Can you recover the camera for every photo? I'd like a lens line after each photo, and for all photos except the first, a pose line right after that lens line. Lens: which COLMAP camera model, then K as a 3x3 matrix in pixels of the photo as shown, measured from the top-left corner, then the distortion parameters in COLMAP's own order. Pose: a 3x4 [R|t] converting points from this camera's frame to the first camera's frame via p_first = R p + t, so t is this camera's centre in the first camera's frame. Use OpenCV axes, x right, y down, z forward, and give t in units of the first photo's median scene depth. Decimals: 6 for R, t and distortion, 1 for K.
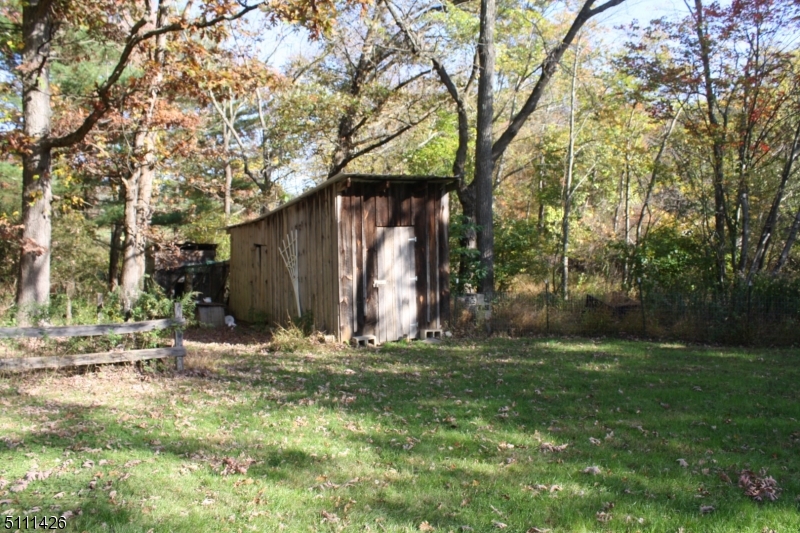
lens RADIAL K [[684.5, 0, 403.8], [0, 684.5, 266.8], [0, 0, 1]] dist [-0.161345, 0.138772]
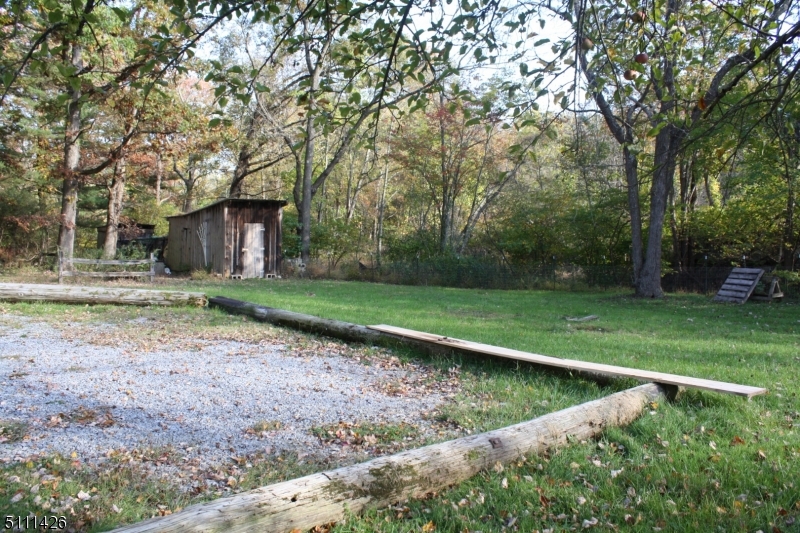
lens RADIAL K [[684.5, 0, 403.8], [0, 684.5, 266.8], [0, 0, 1]] dist [-0.161345, 0.138772]
pose [[0.992635, 0.038633, 0.114822, 0.198351], [-0.040981, 0.998995, 0.018155, 0.016560], [-0.114005, -0.022727, 0.993220, -1.049898]]
